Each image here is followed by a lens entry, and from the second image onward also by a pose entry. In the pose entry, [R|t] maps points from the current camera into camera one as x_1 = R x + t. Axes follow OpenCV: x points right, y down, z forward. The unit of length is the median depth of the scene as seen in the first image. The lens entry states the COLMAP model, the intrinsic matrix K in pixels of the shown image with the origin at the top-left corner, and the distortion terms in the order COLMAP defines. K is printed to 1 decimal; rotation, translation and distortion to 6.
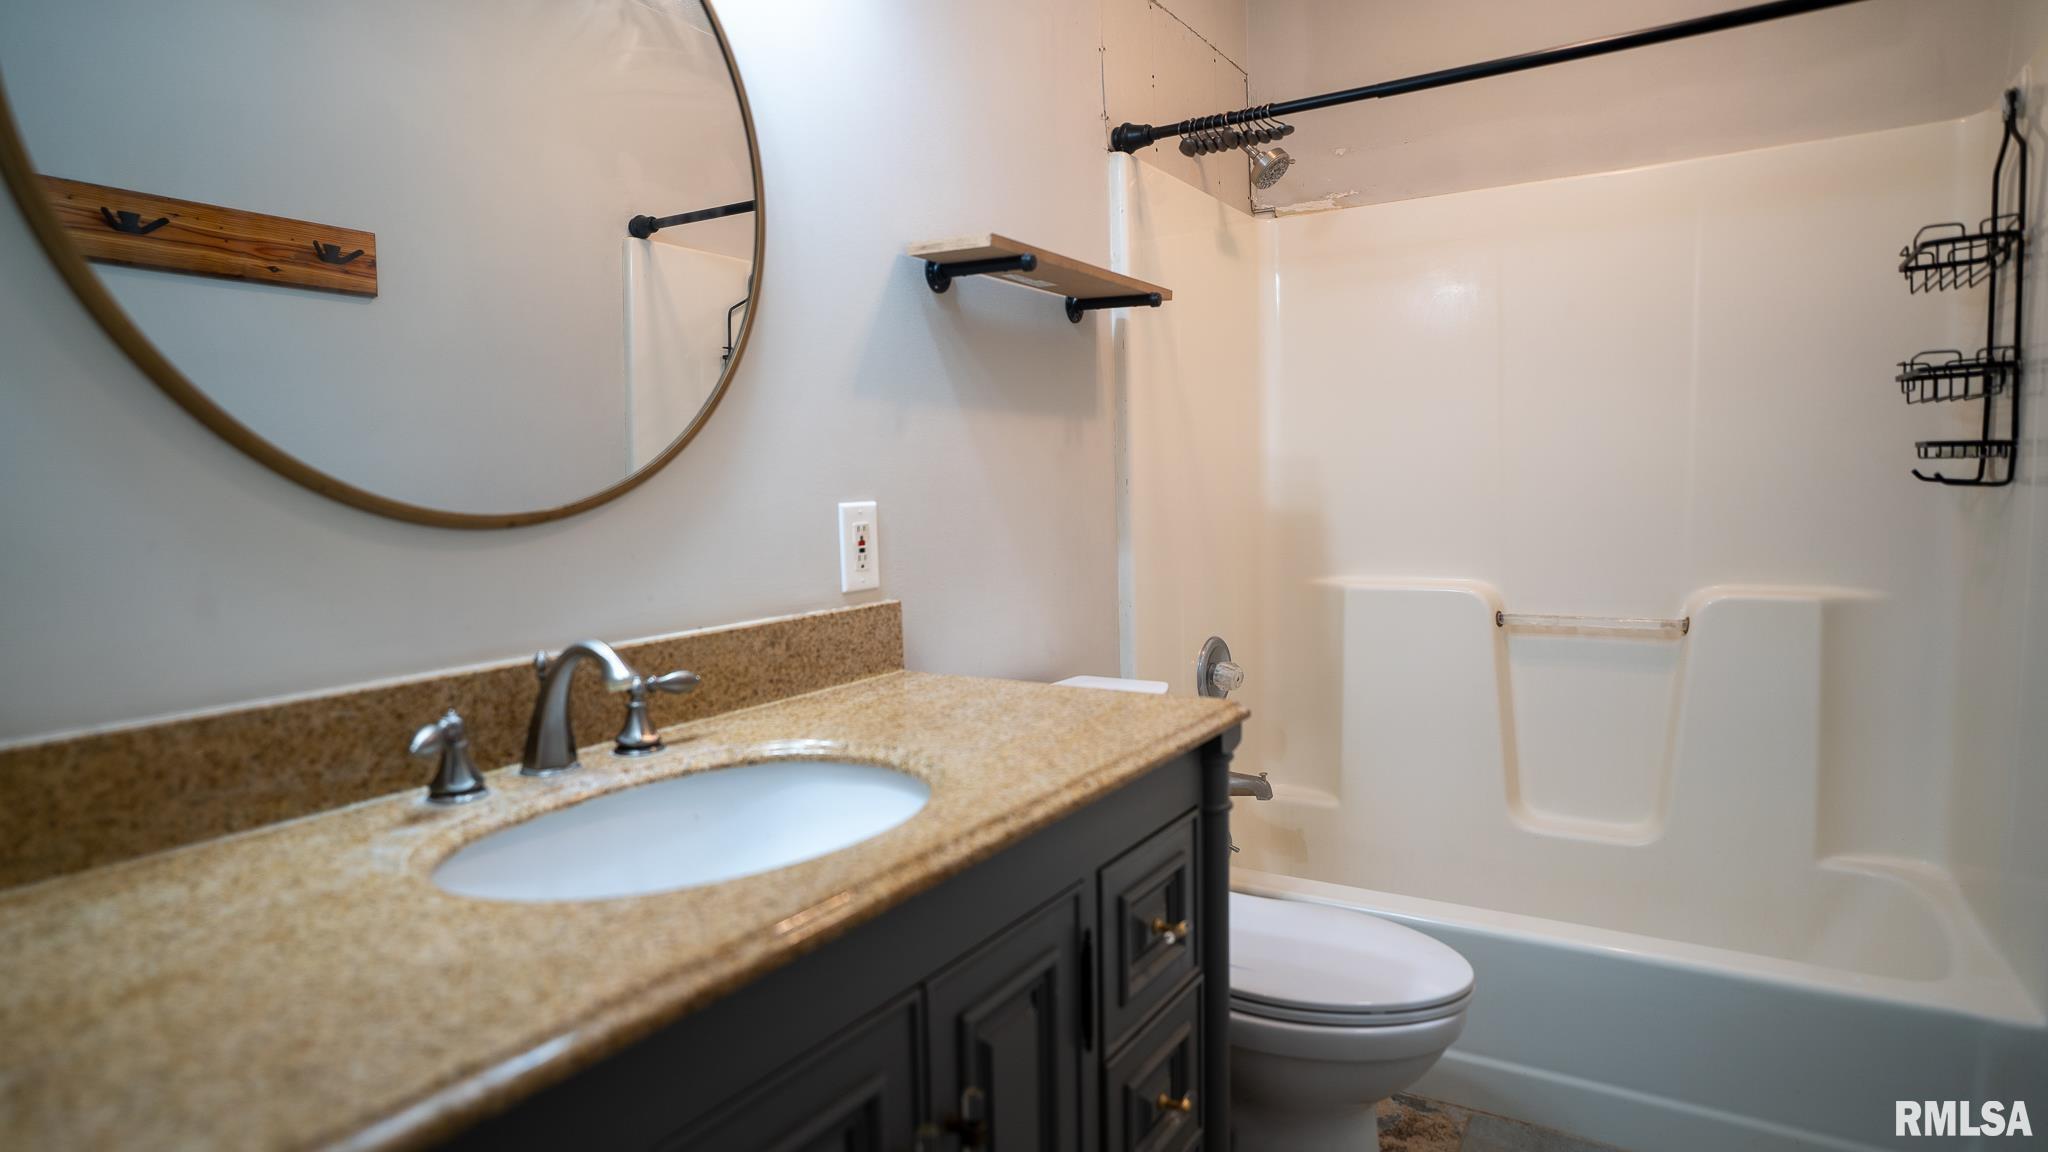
lens RADIAL K [[1125.4, 0, 1020.7], [0, 1125.4, 571.6], [0, 0, 1]] dist [-0.052093, 0.038084]
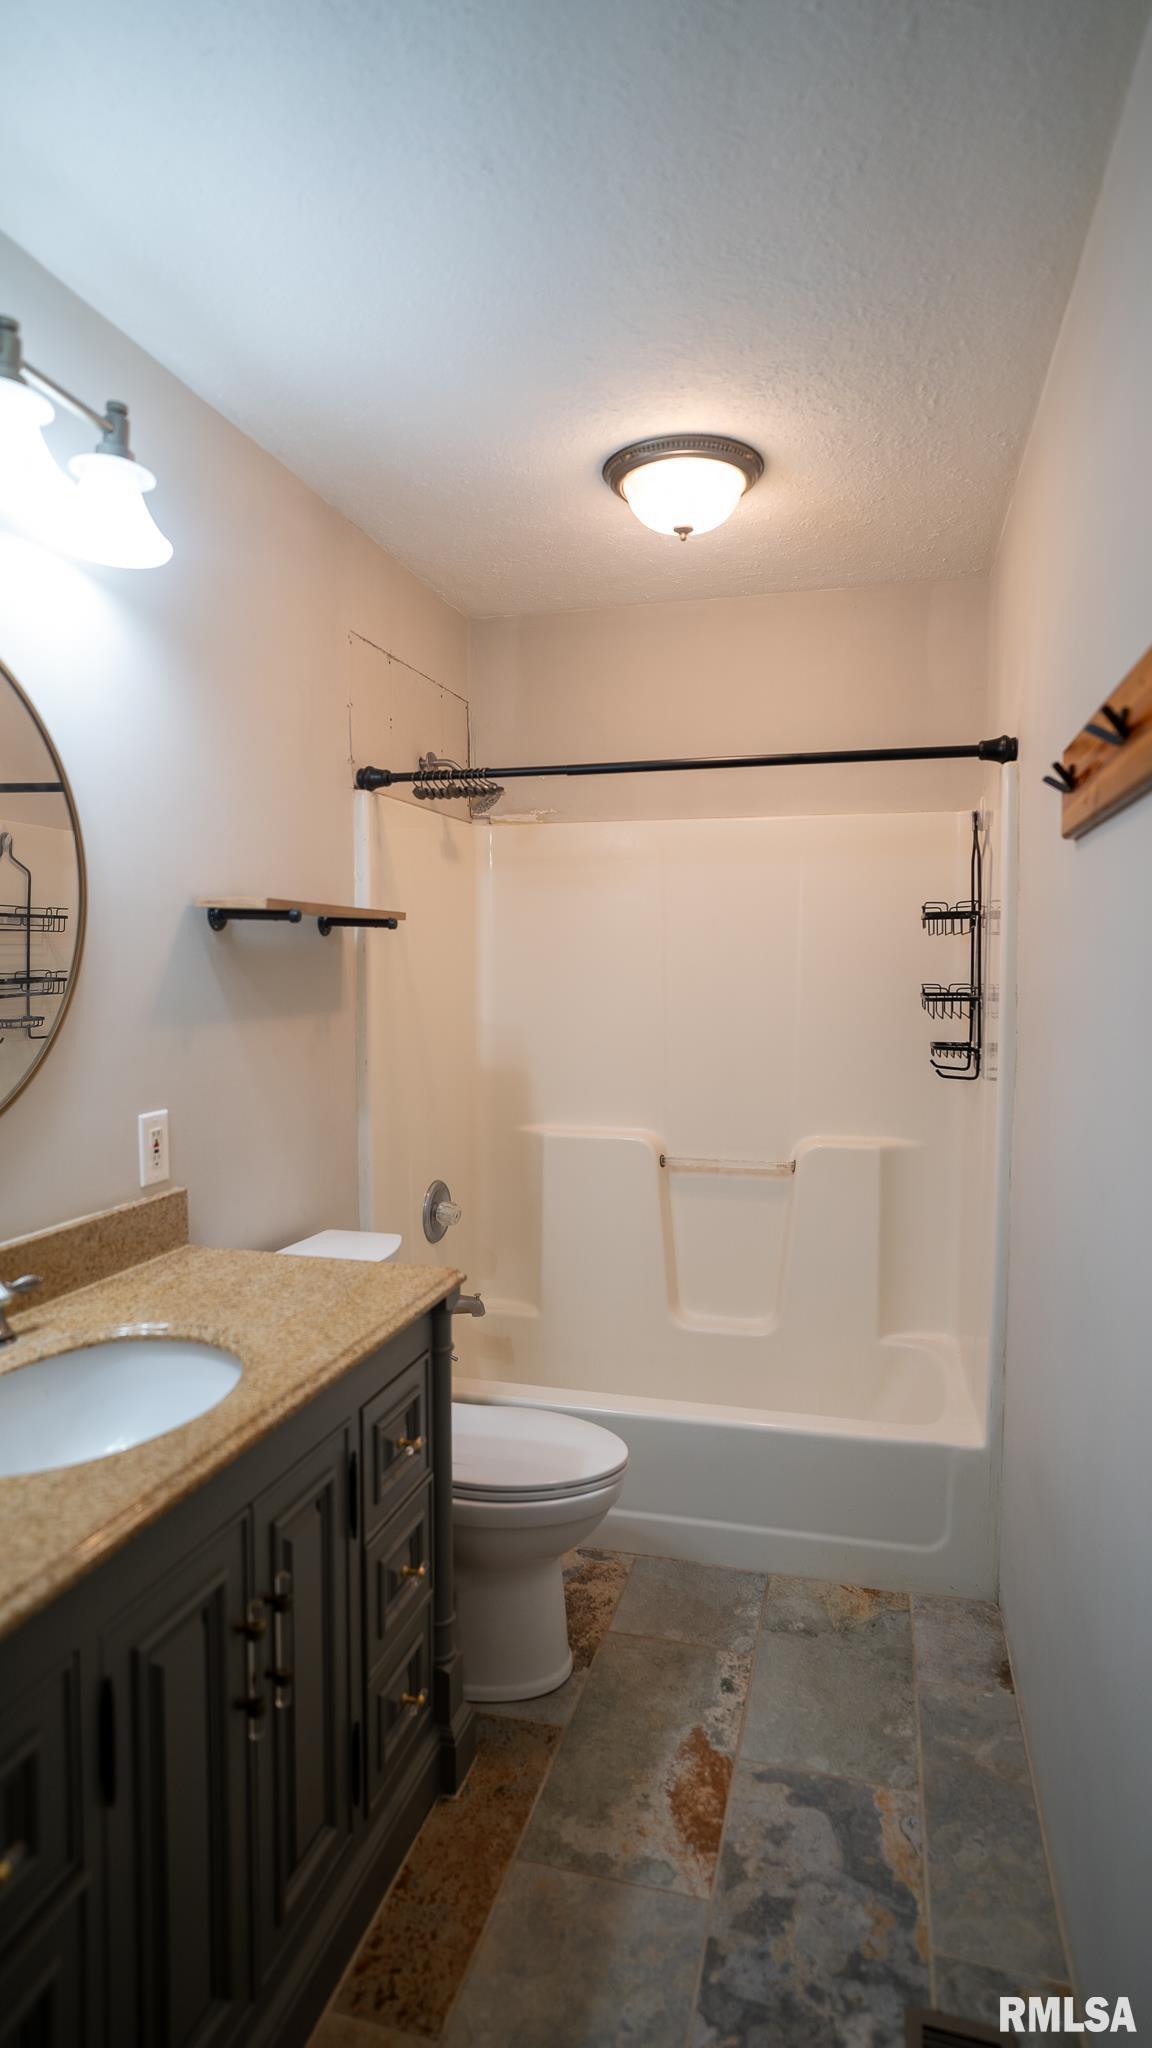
lens RADIAL K [[1125.4, 0, 572.6], [0, 1125.4, 1019.3], [0, 0, 1]] dist [-0.052093, 0.038084]
pose [[0.956891, 0.009822, 0.290280, -0.069878], [-0.001047, 0.999538, -0.030369, -0.142689], [-0.290444, 0.028756, 0.956460, -0.344172]]
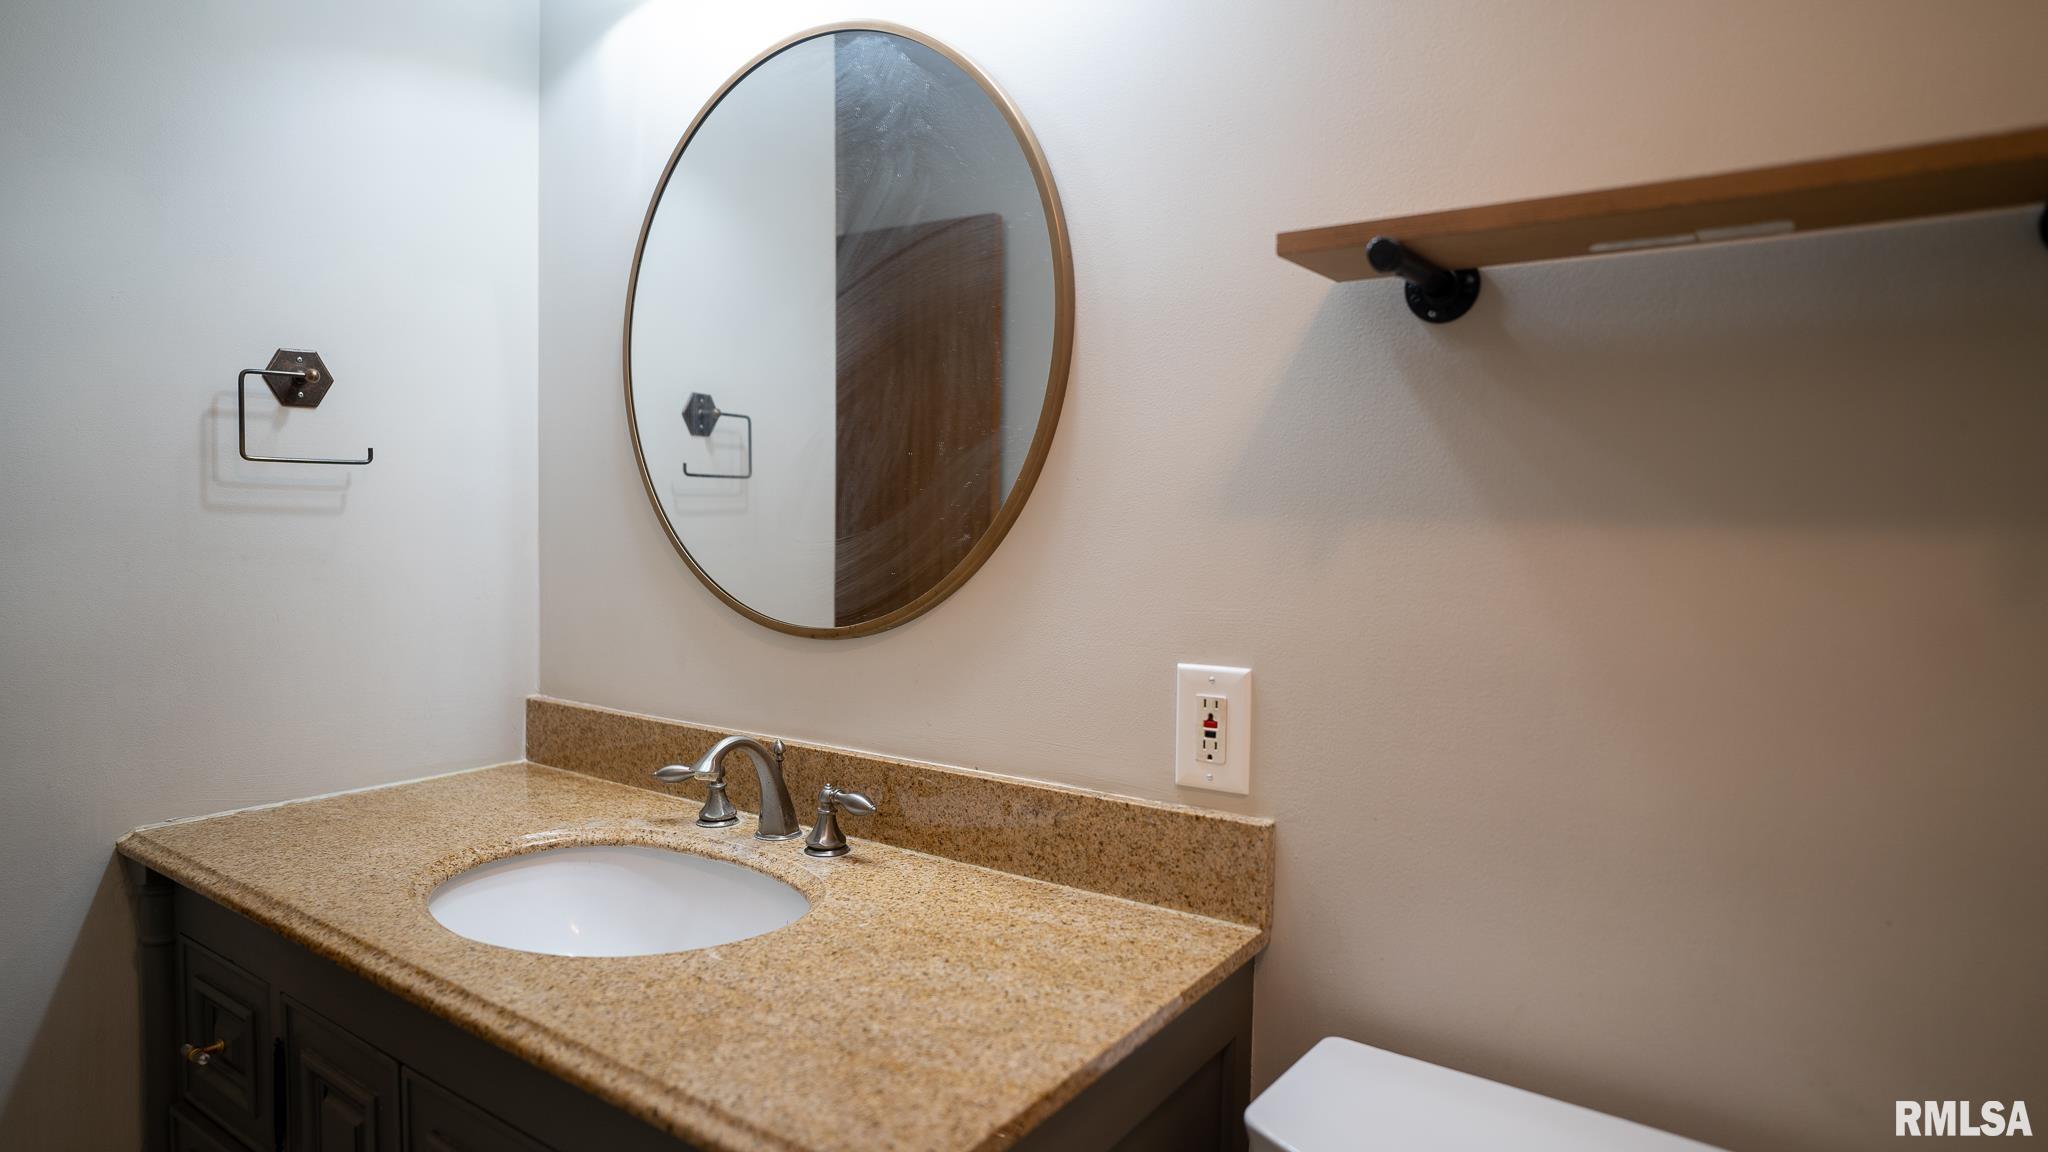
lens RADIAL K [[1125.4, 0, 1020.7], [0, 1125.4, 571.6], [0, 0, 1]] dist [-0.052093, 0.038084]
pose [[-0.050037, 0.068666, -0.996384, 0.624577], [-0.086089, 0.993624, 0.072799, -0.180499], [0.995030, 0.089421, -0.043806, 1.020750]]
